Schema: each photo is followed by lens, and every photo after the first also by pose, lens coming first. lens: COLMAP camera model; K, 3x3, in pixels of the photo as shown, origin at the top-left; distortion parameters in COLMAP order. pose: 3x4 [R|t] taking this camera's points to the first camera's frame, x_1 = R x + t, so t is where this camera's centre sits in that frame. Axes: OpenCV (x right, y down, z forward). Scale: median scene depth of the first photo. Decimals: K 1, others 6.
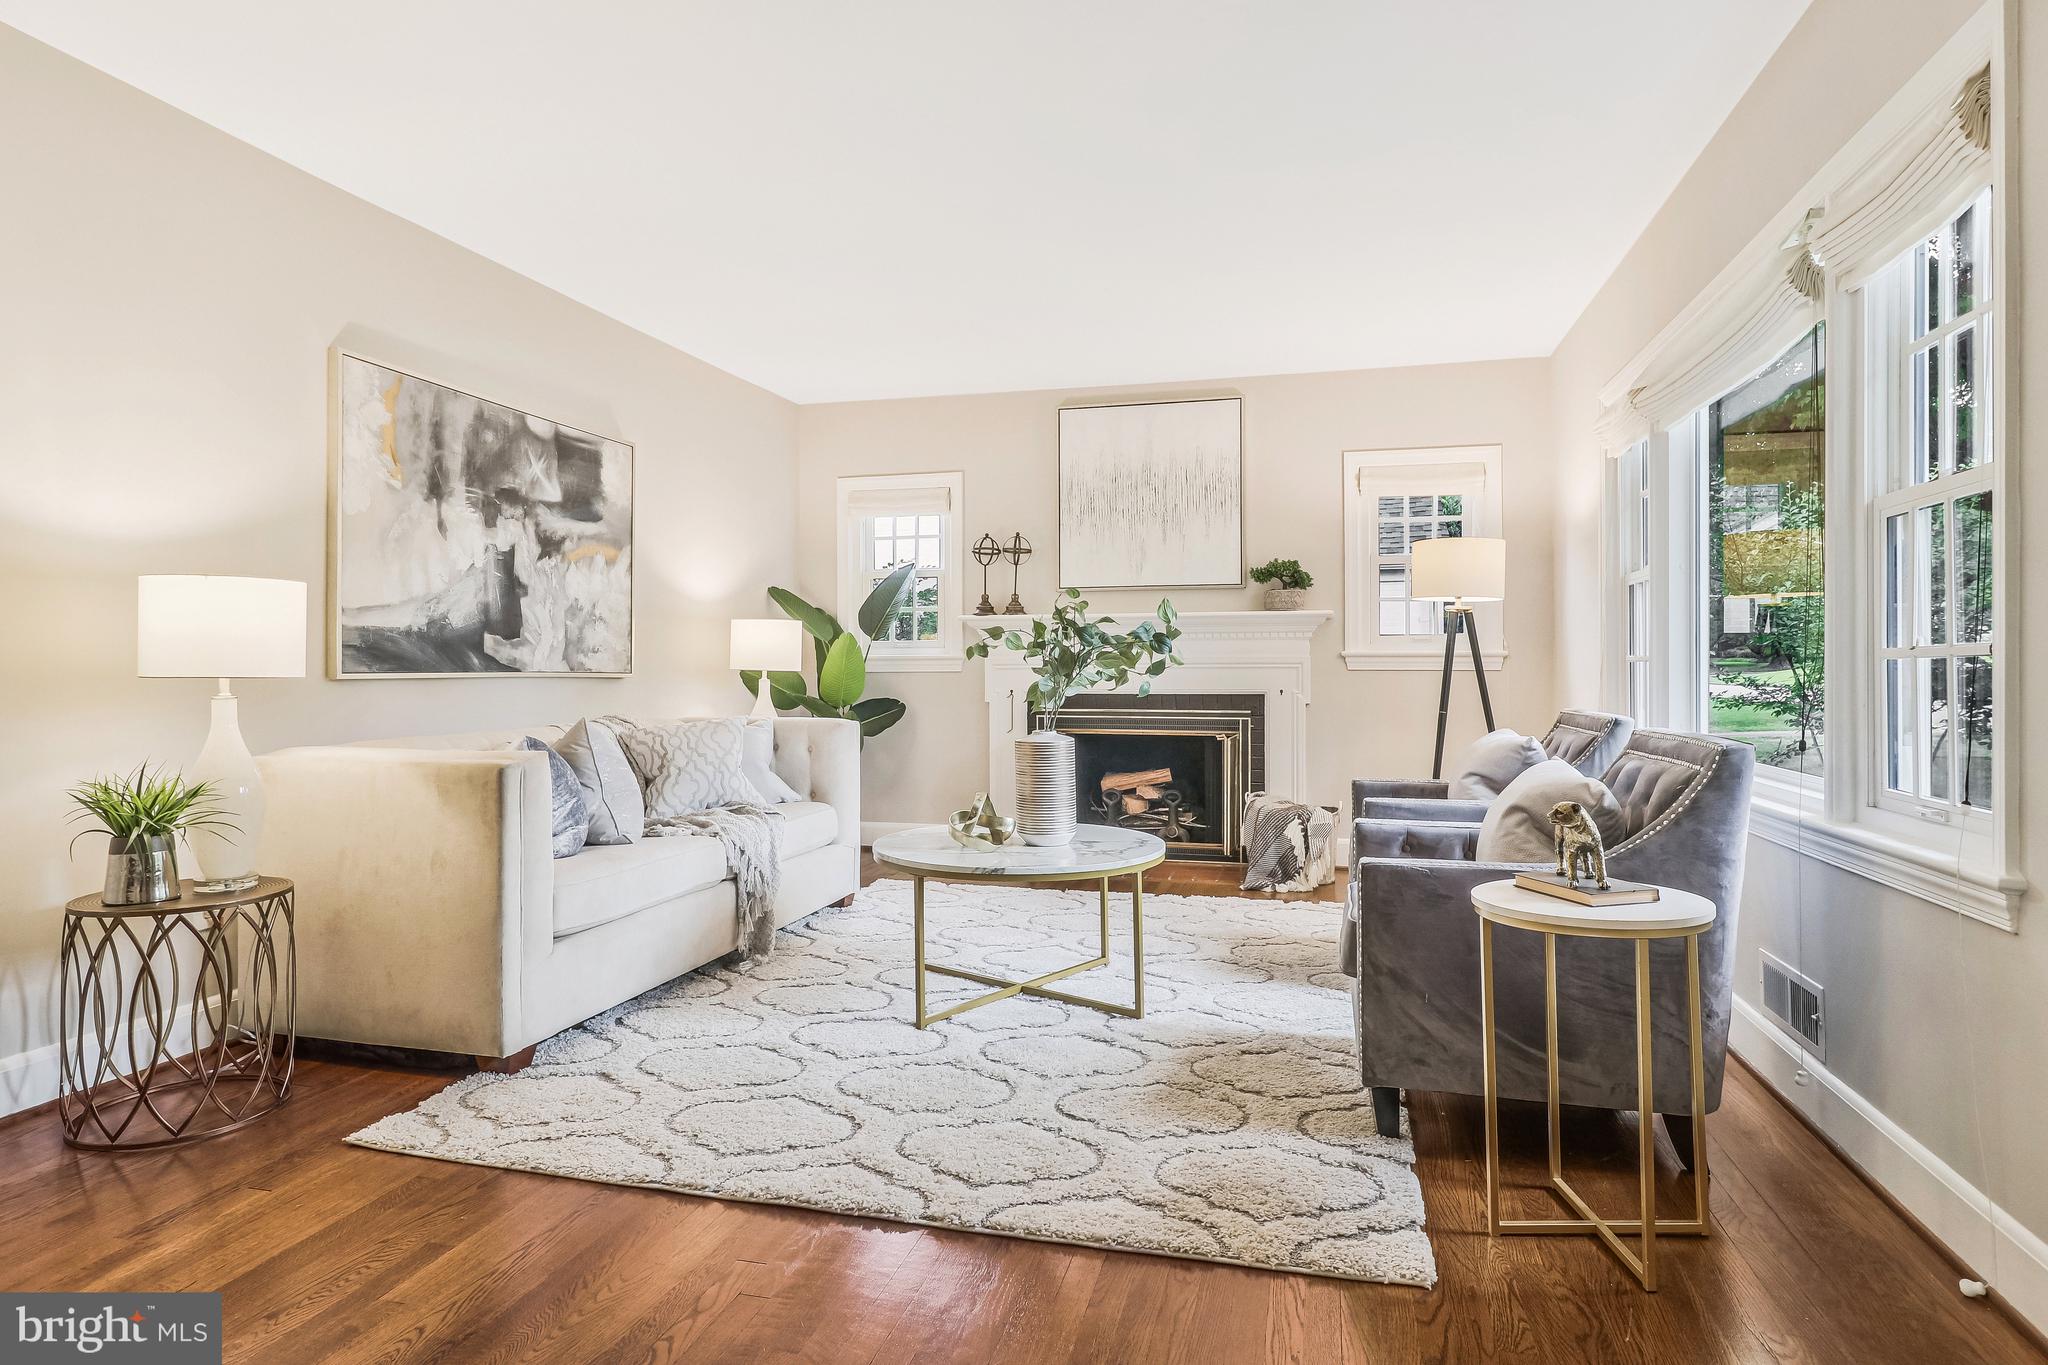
lens RADIAL K [[1145.1, 0, 1004.3], [0, 1145.1, 680.5], [0, 0, 1]] dist [0.002617, 0.000305]
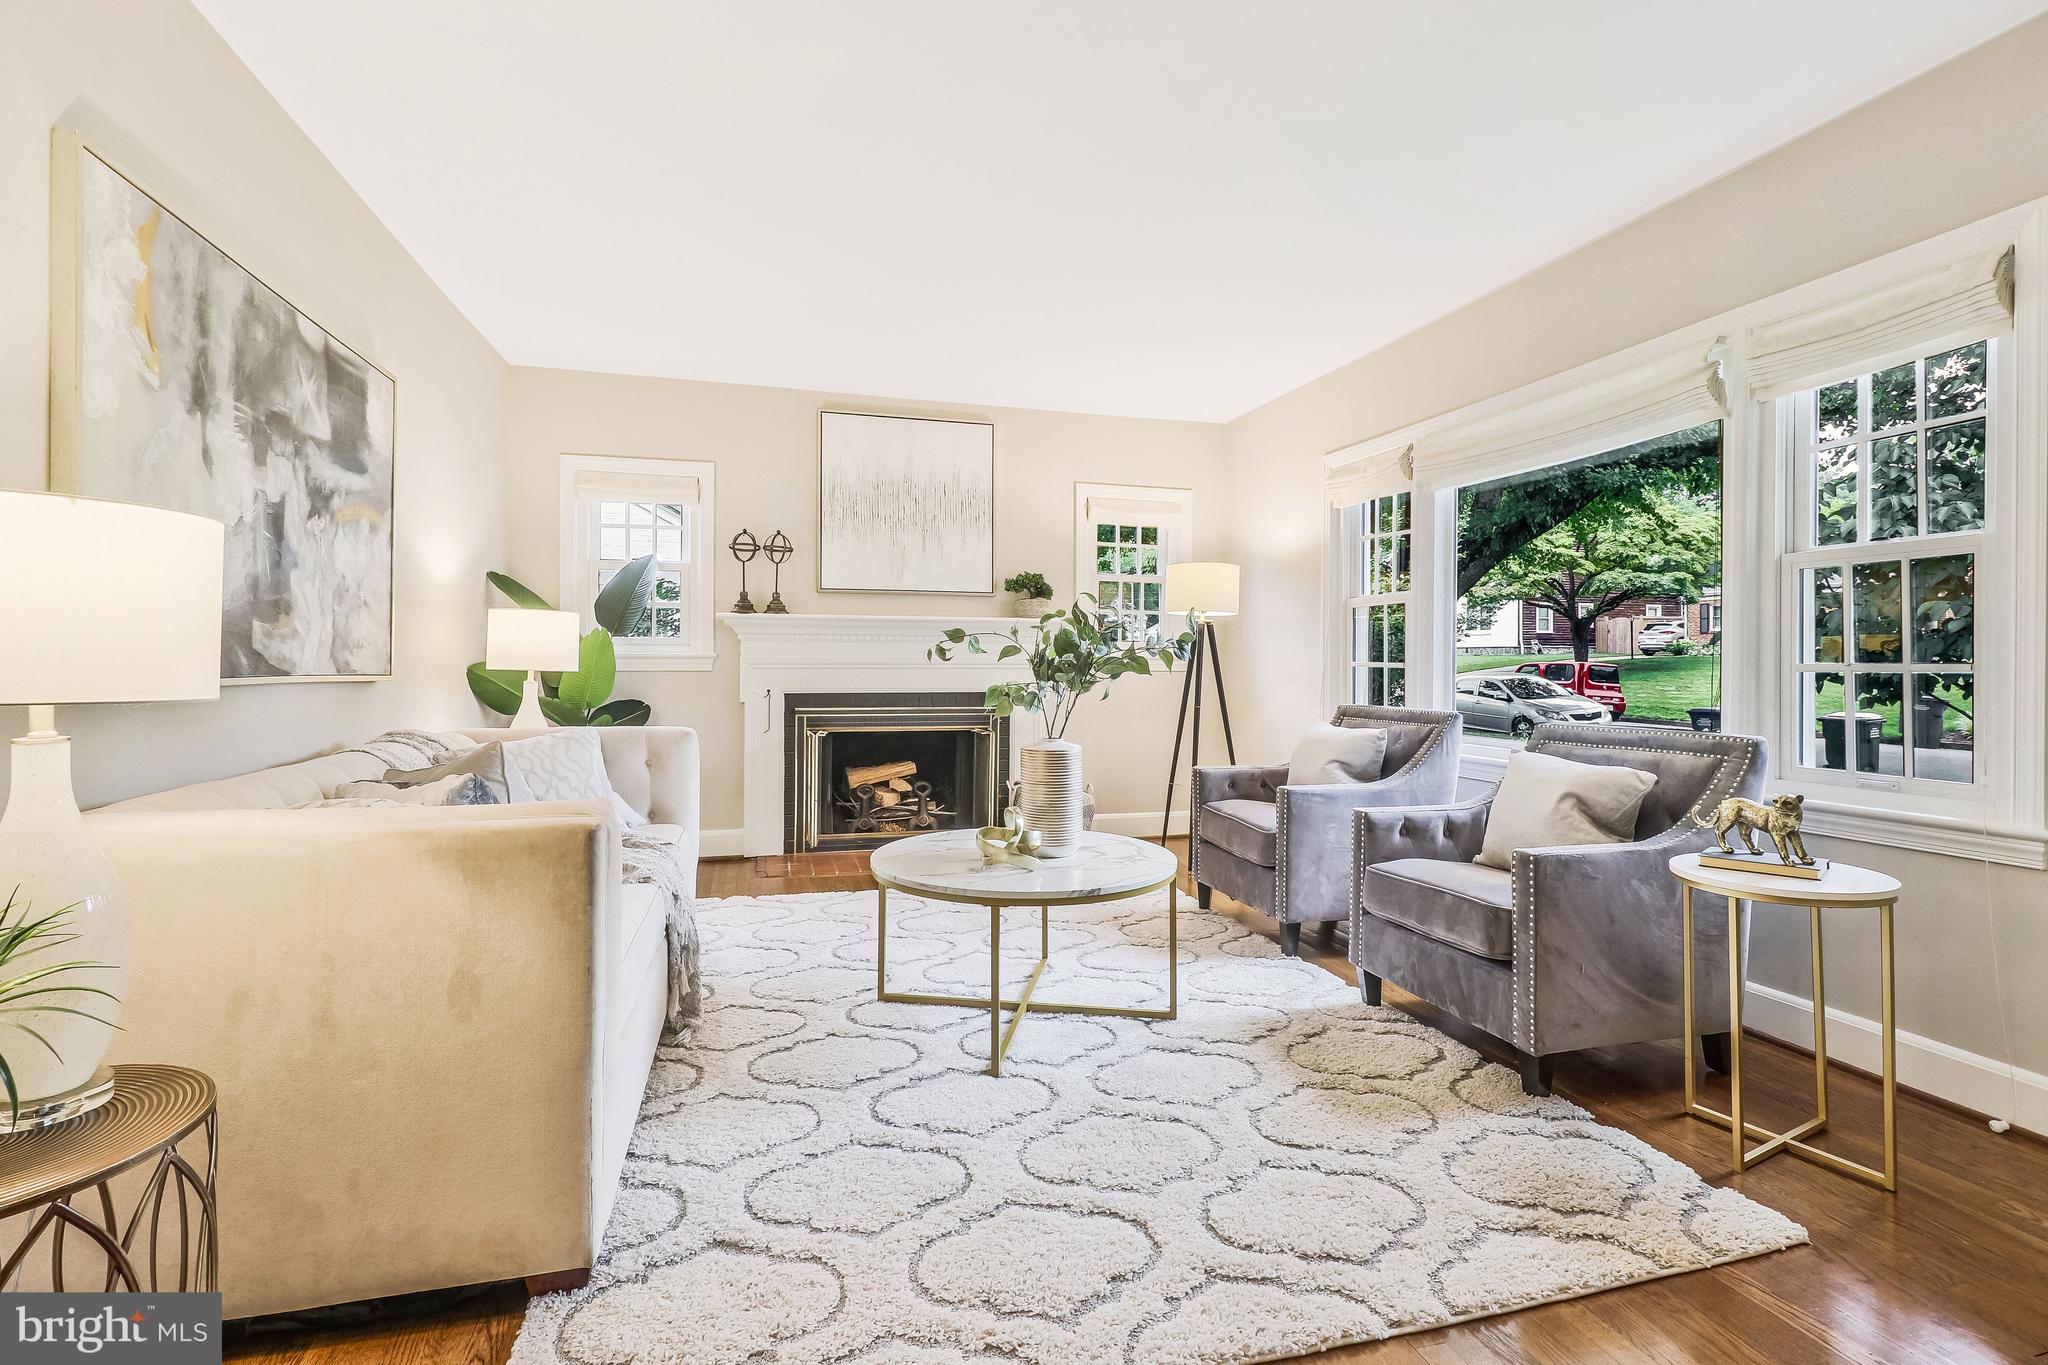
lens RADIAL K [[958.0, 0, 1010.6], [0, 958.0, 670.3], [0, 0, 1]] dist [0.003081, -0.000606]
pose [[0.857917, 0.001532, 0.513786, -0.392948], [-0.000759, 0.999998, -0.001714, -0.011619], [-0.513788, 0.001080, 0.857917, 0.304414]]
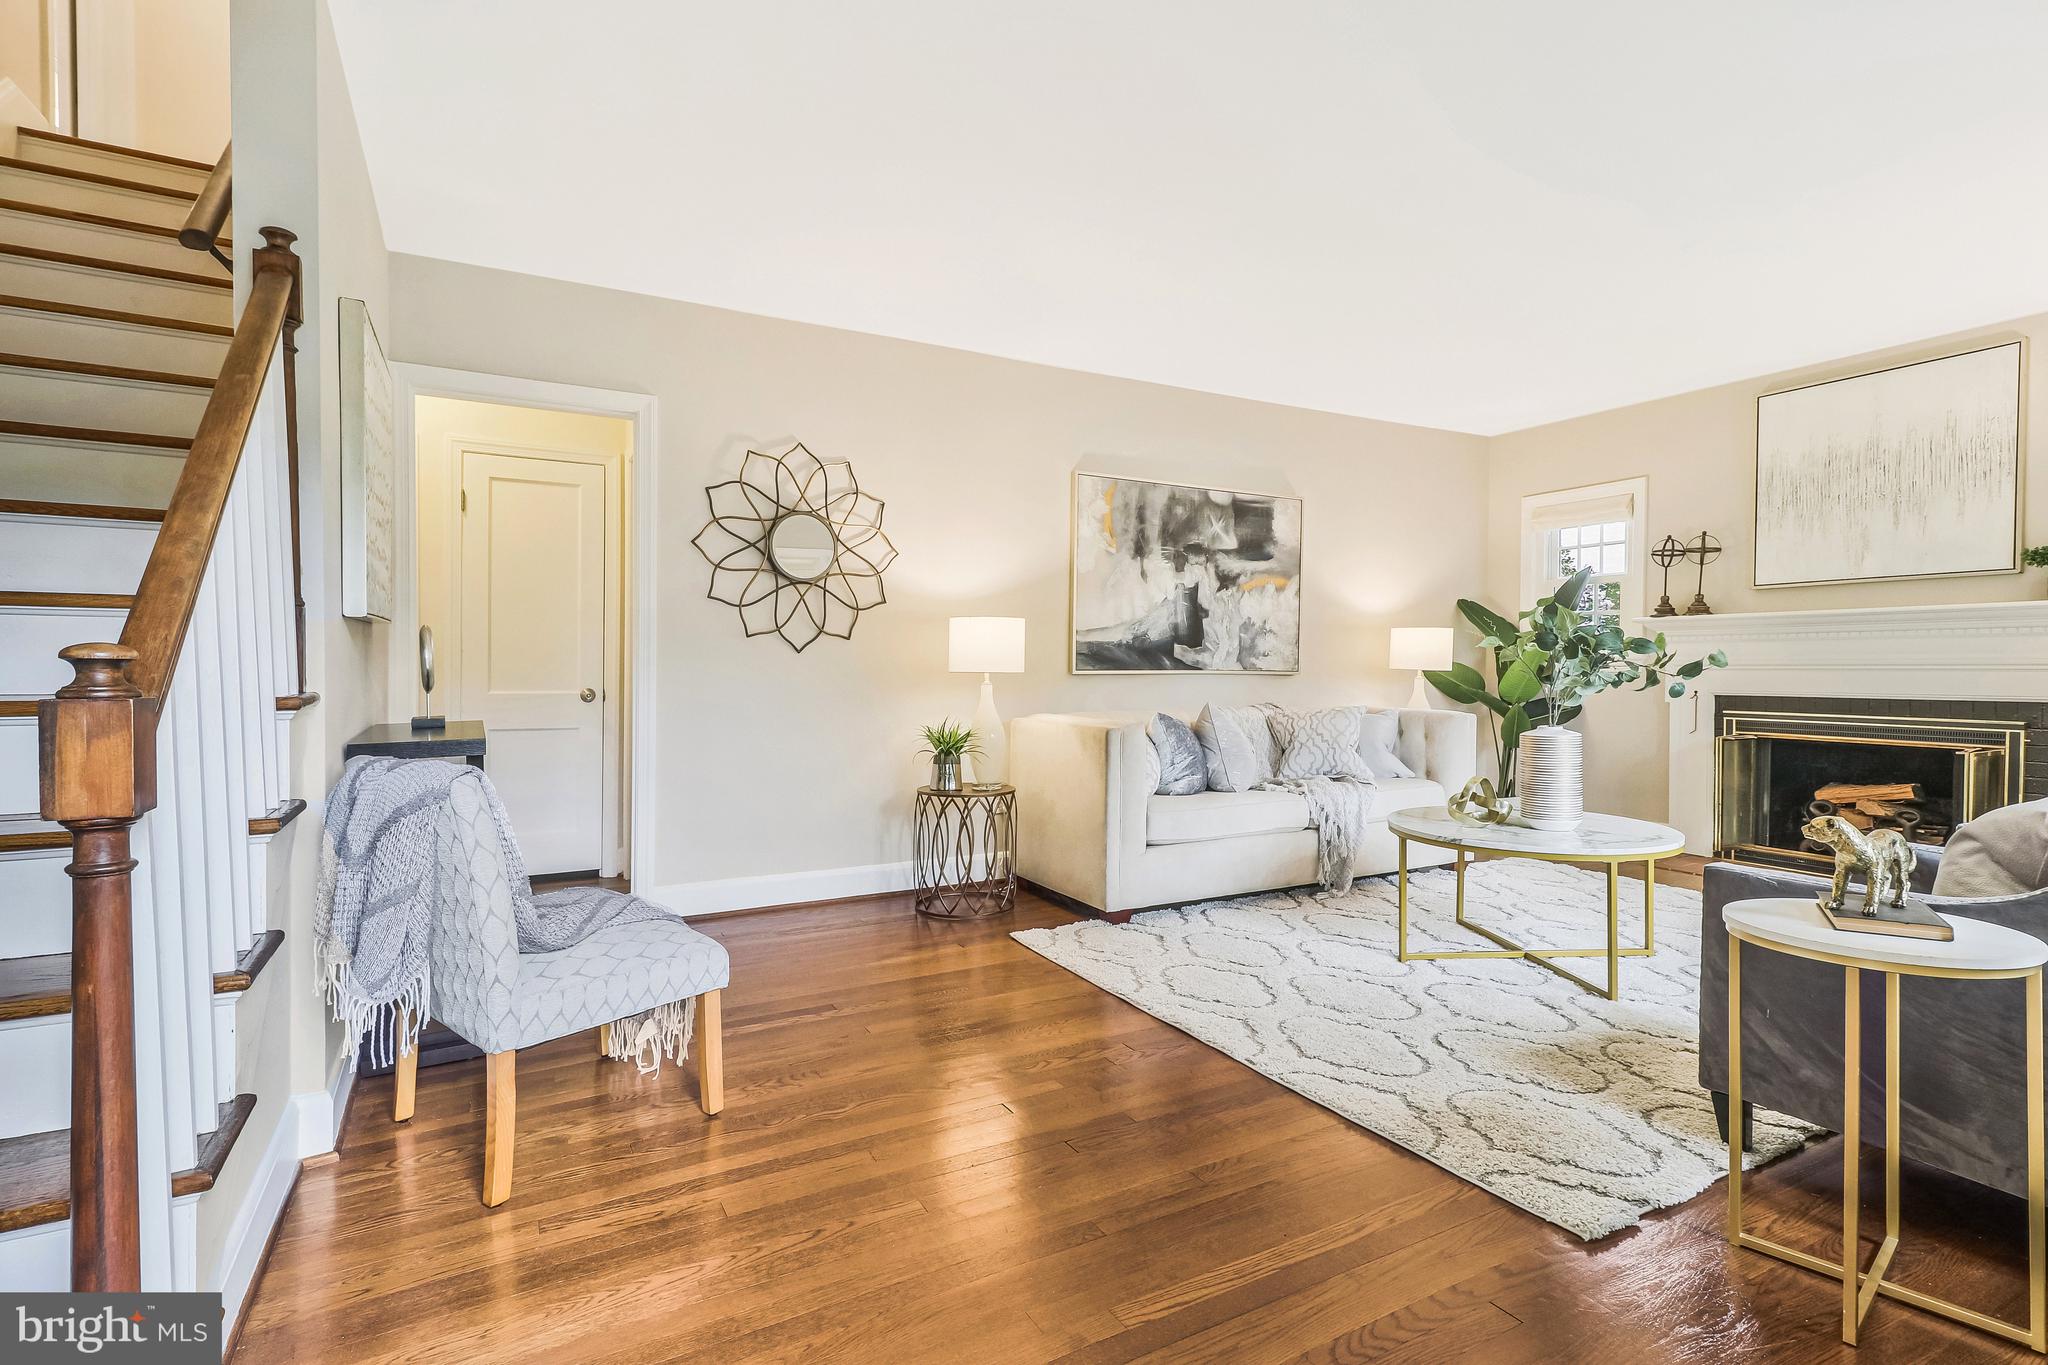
lens RADIAL K [[958.0, 0, 1013.6], [0, 958.0, 695.7], [0, 0, 1]] dist [0.003081, -0.000606]
pose [[0.691484, 0.024090, -0.721990, 0.326658], [-0.010211, 0.999670, 0.023575, -0.001485], [0.722320, -0.008930, 0.691502, -0.009030]]
